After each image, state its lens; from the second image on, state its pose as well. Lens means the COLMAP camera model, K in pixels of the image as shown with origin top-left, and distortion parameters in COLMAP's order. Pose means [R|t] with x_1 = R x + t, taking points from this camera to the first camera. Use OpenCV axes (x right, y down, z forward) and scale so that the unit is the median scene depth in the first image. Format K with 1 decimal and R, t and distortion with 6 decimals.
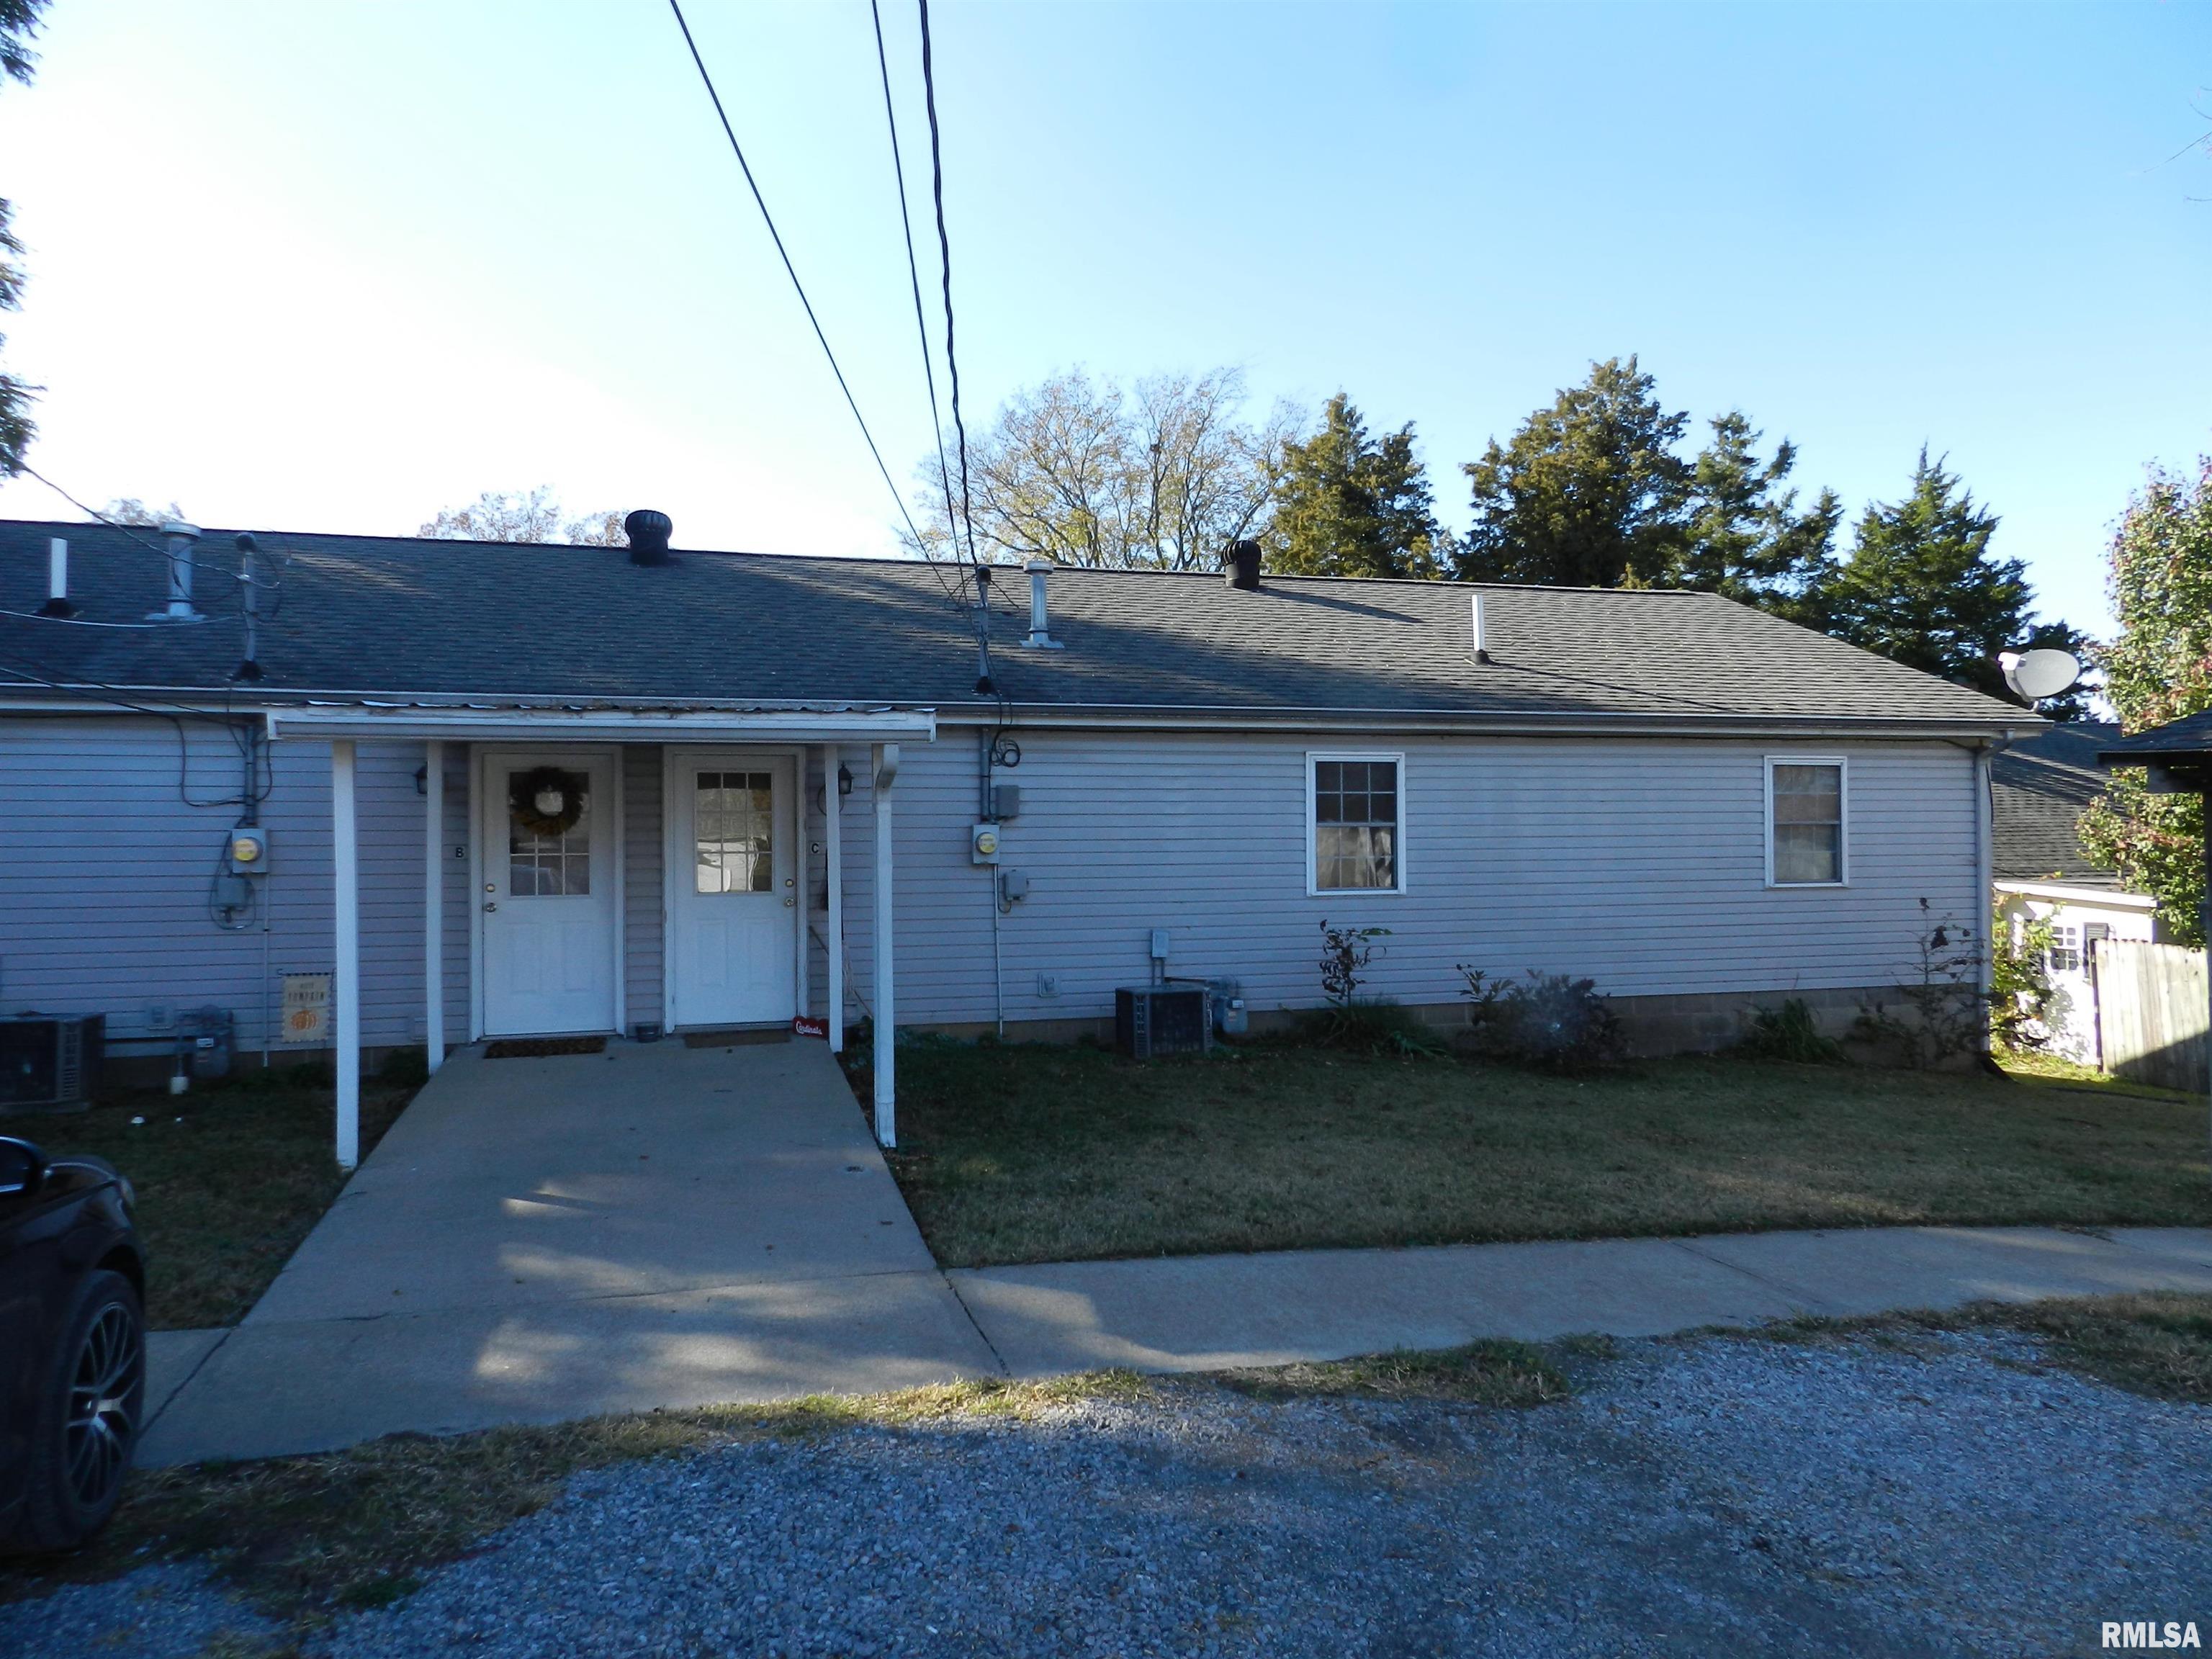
lens RADIAL K [[1514.5, 0, 1107.3], [0, 1514.5, 834.1], [0, 0, 1]] dist [0.015307, 0.005852]
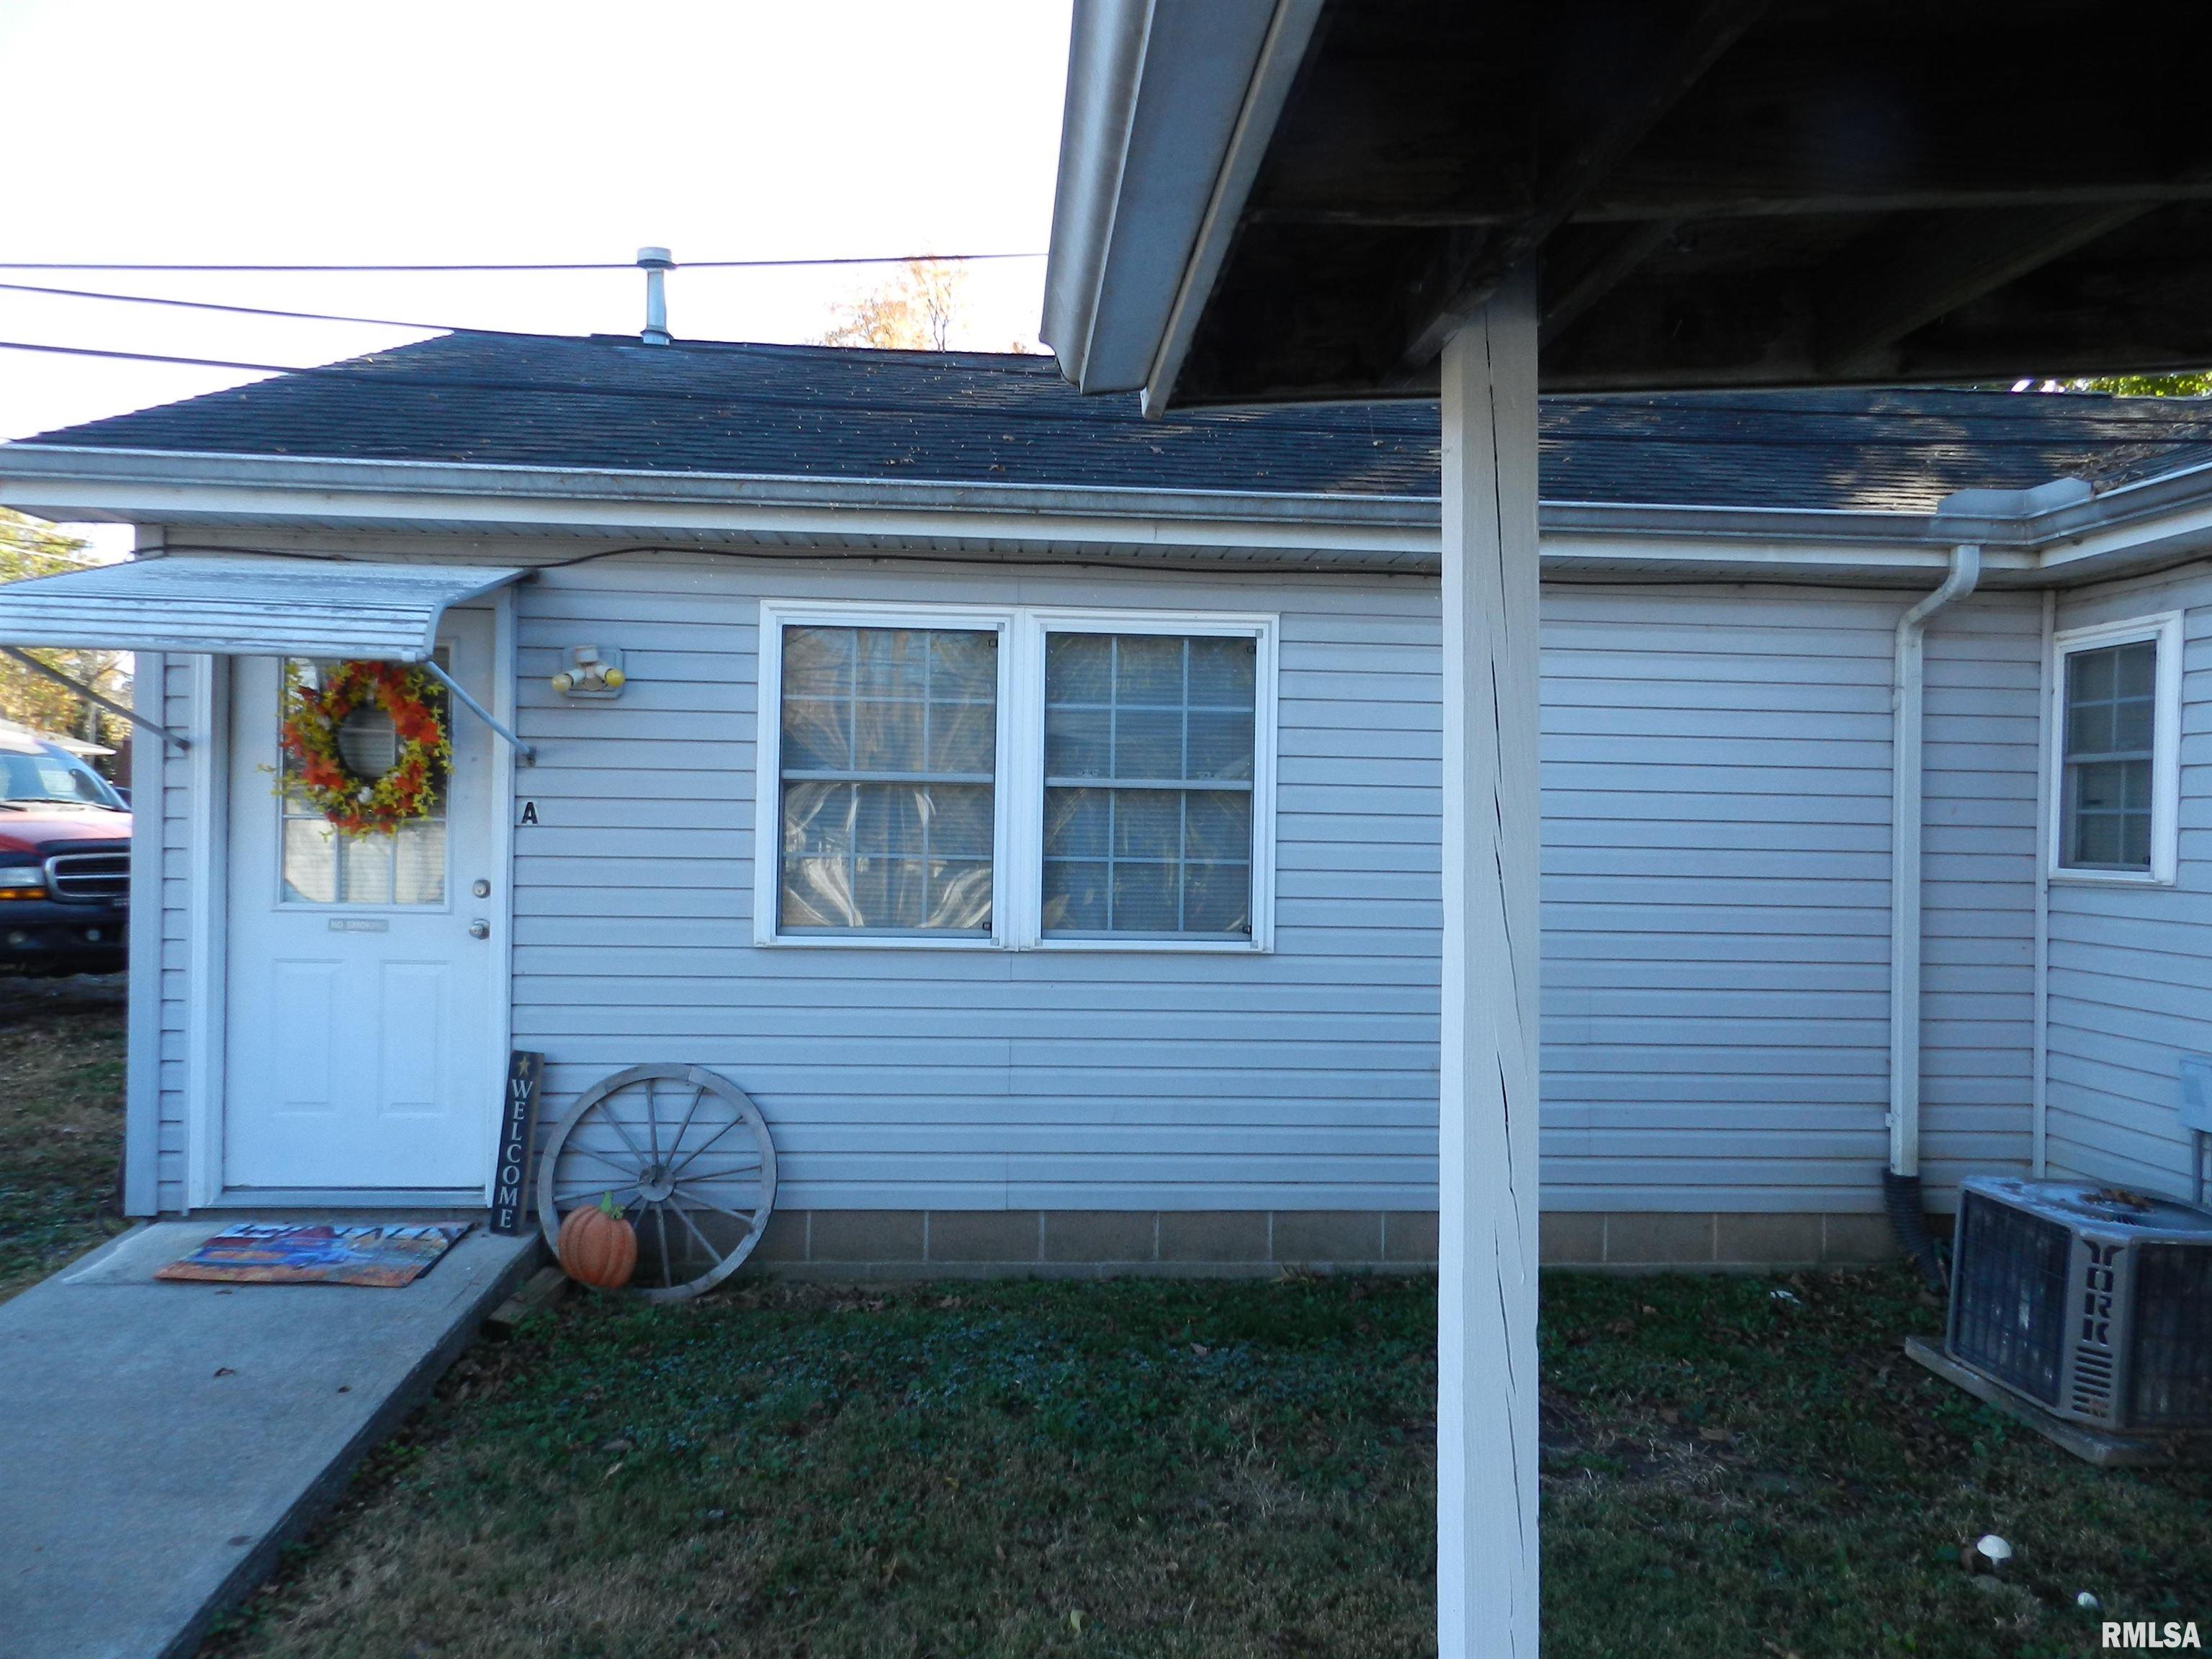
lens RADIAL K [[1497.9, 0, 1098.0], [0, 1497.9, 832.0], [0, 0, 1]] dist [0.003987, -0.001820]
pose [[-0.203371, 0.008274, -0.979067, -0.182672], [-0.016276, 0.999798, 0.011830, 0.008599], [0.978967, 0.018341, -0.203195, 0.680772]]
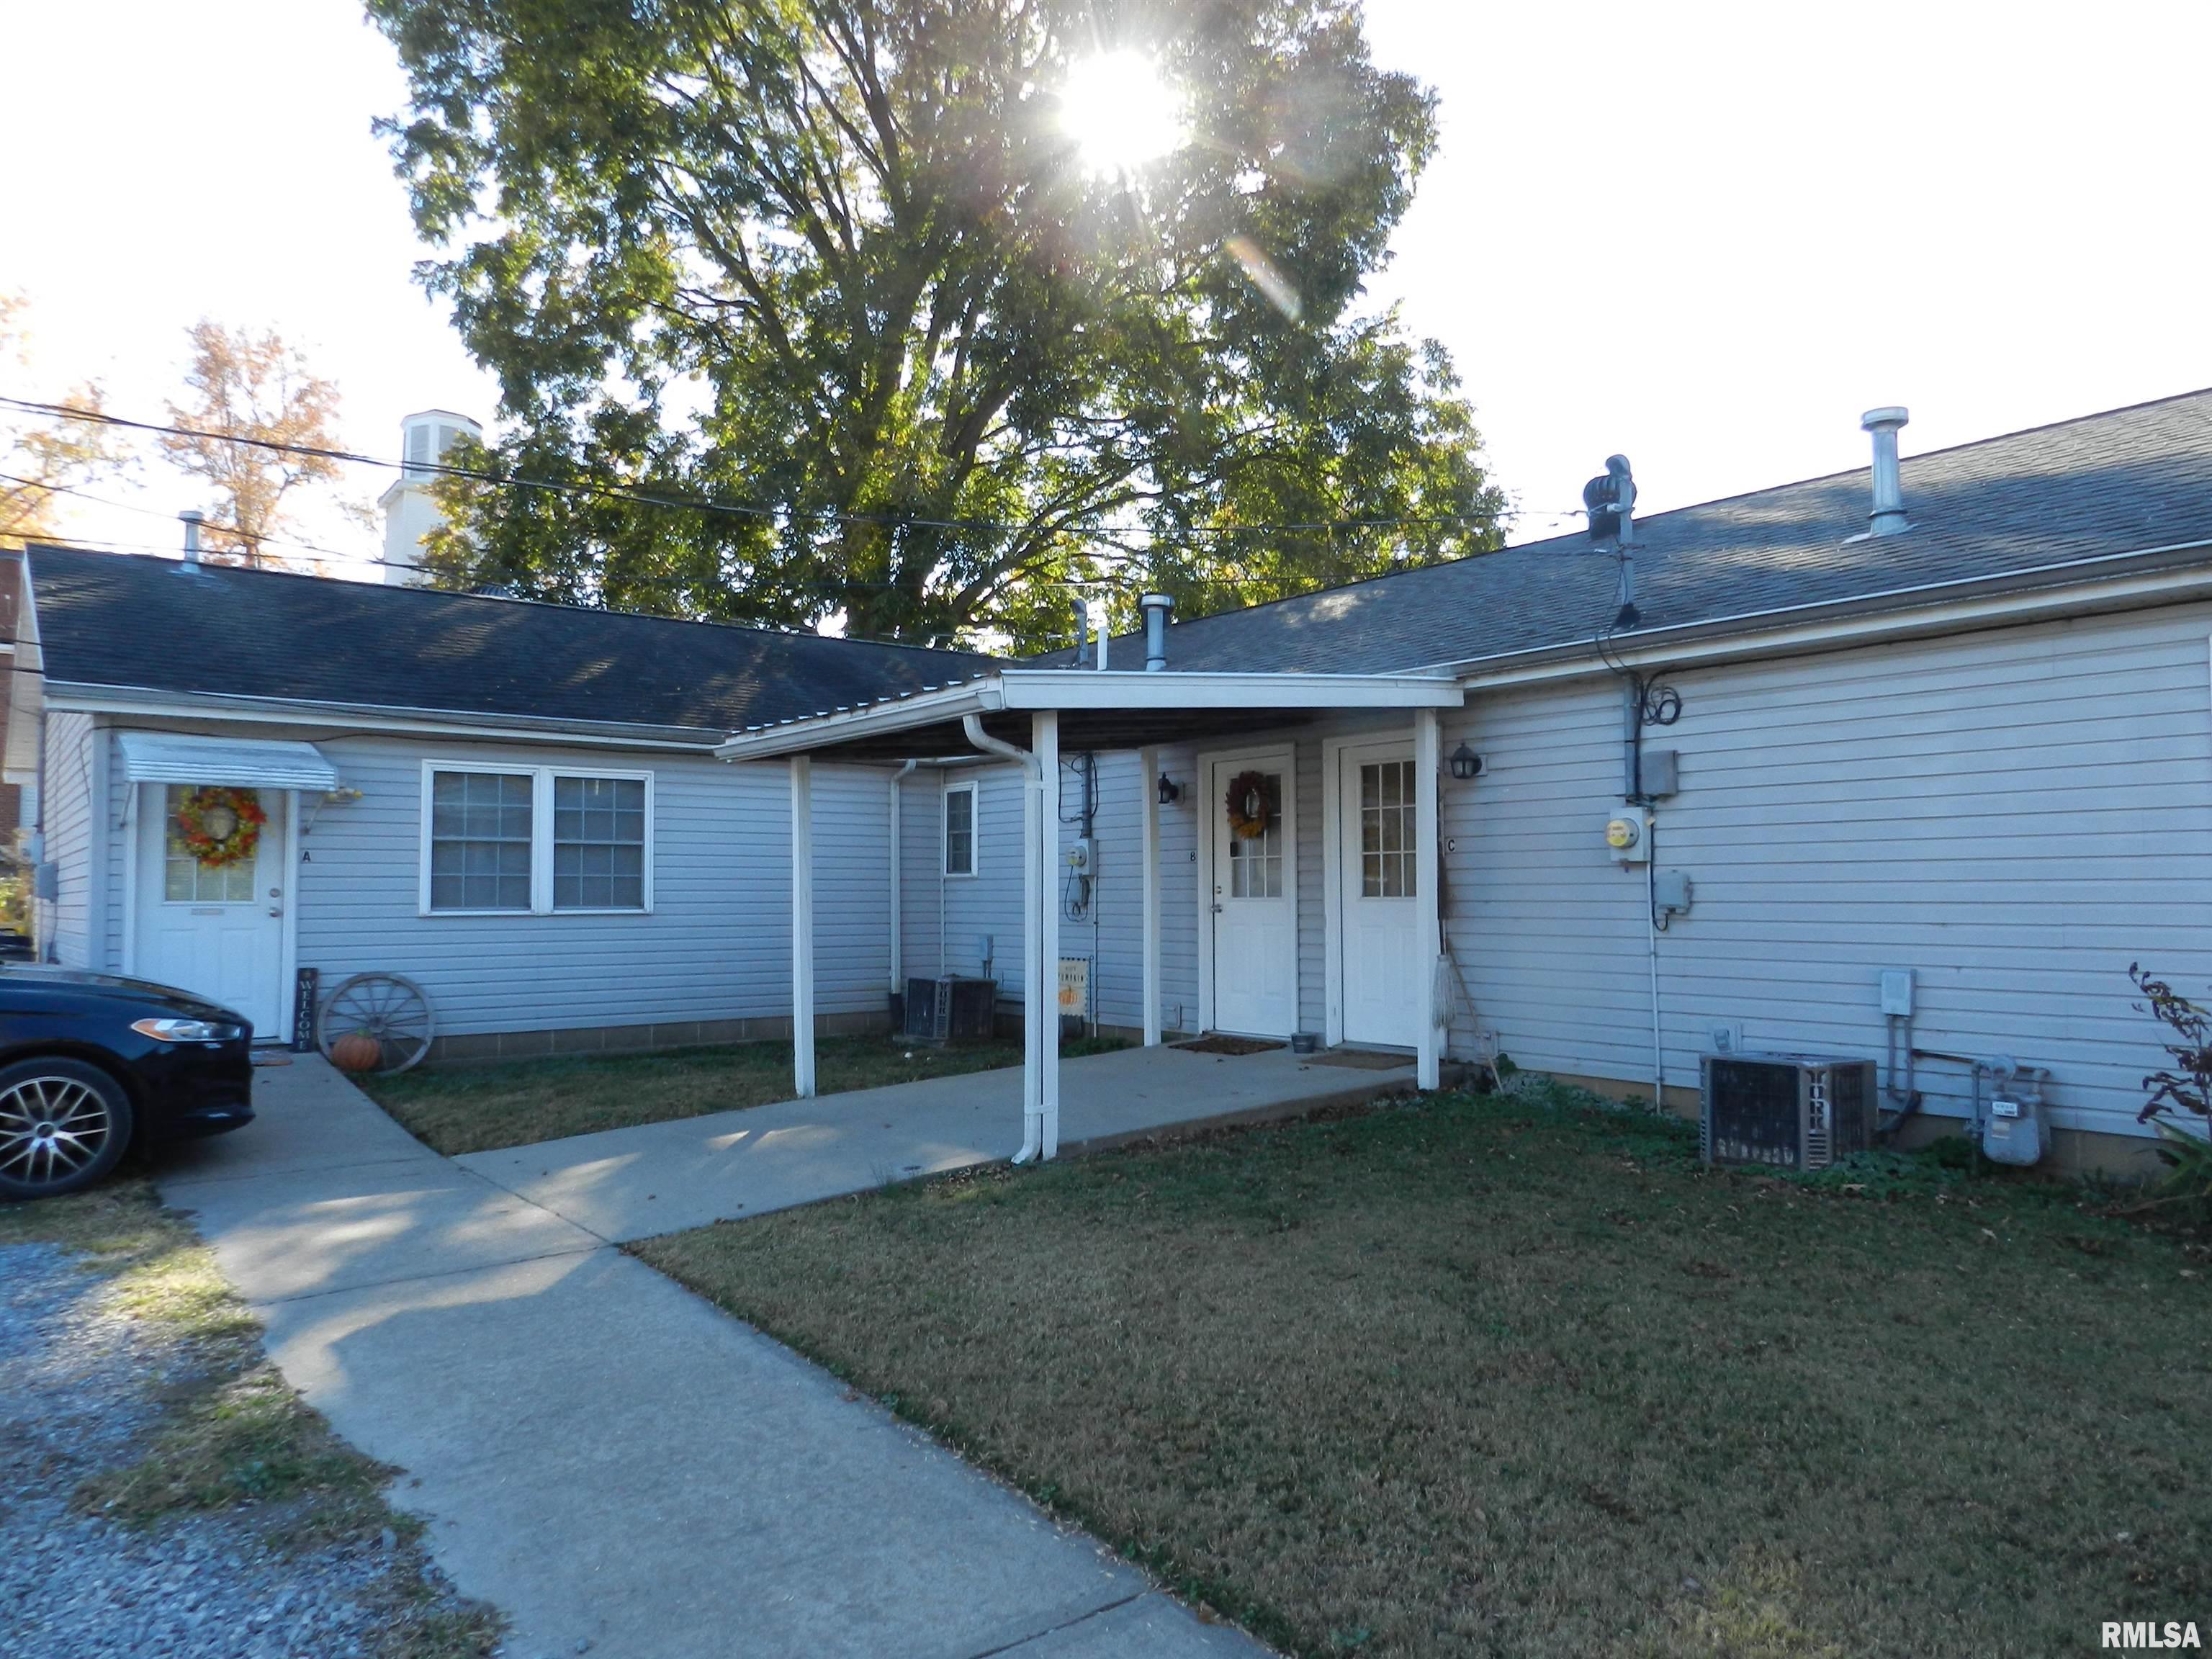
lens RADIAL K [[1501.1, 0, 1094.3], [0, 1501.1, 827.7], [0, 0, 1]] dist [0.009115, 0.000713]
pose [[0.374625, -0.037770, -0.926407, 0.517071], [0.002407, 0.999206, -0.039765, 0.032941], [0.927173, 0.012667, 0.374419, 0.522516]]
